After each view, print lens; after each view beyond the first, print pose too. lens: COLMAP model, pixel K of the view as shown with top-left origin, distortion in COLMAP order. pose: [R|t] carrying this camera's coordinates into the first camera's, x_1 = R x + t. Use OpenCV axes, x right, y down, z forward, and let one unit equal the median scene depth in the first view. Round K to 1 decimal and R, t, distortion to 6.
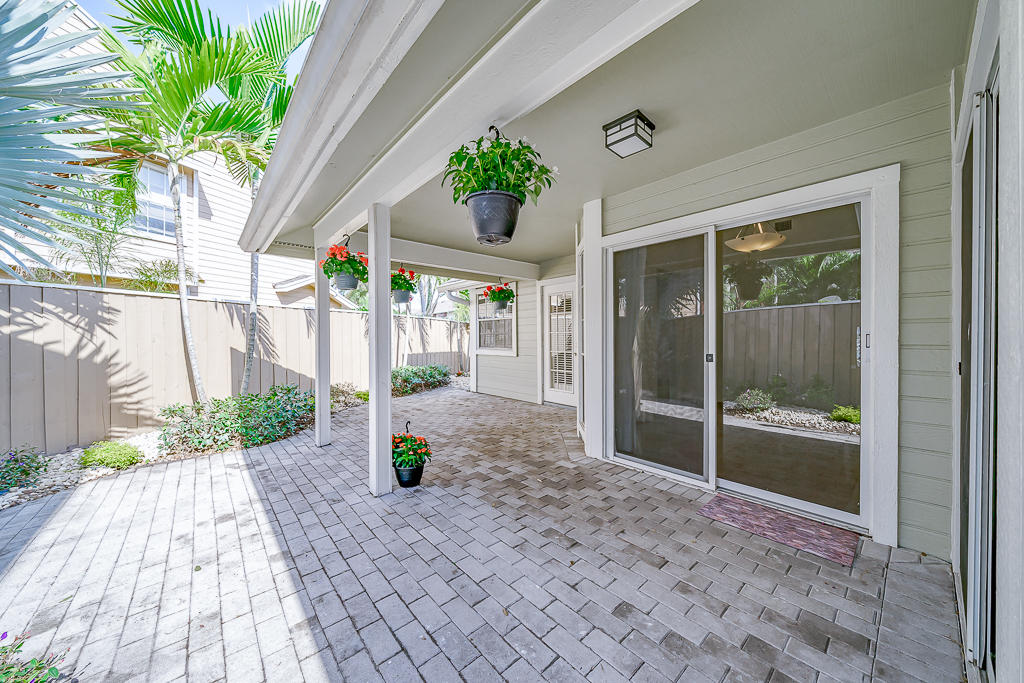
lens RADIAL K [[356.4, 0, 507.0], [0, 356.4, 341.6], [0, 0, 1]] dist [-0.002286, -0.000042]
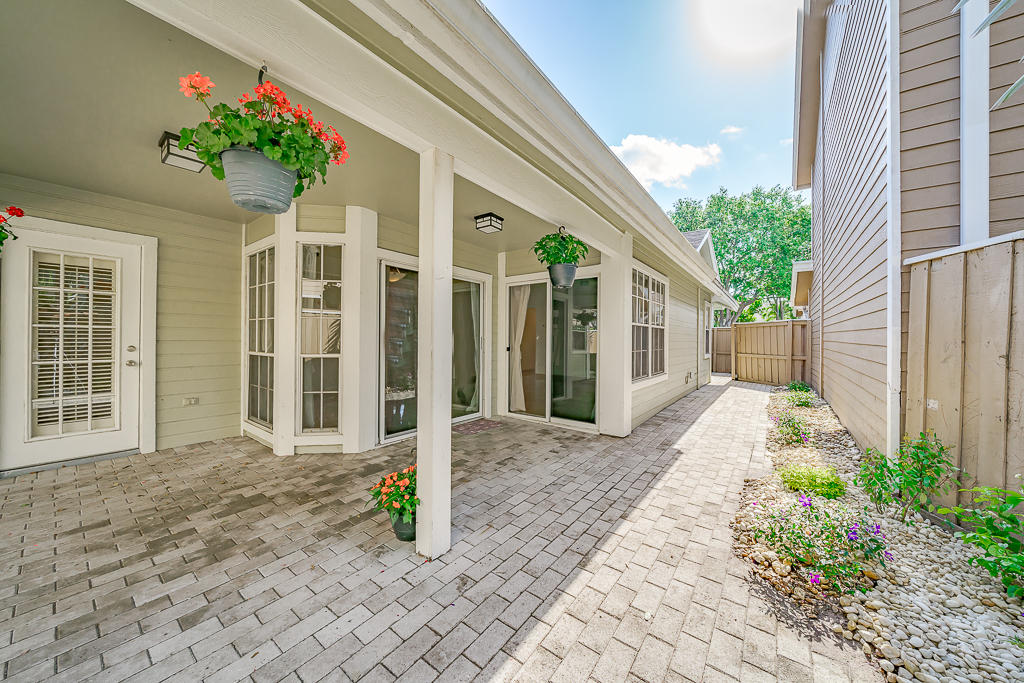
lens RADIAL K [[356.4, 0, 506.8], [0, 356.4, 341.2], [0, 0, 1]] dist [-0.002286, -0.000042]
pose [[-0.211715, 0.001394, 0.977331, -0.949640], [0.006295, 0.999980, -0.000063, 0.002853], [-0.977311, 0.006139, -0.211719, 0.881438]]
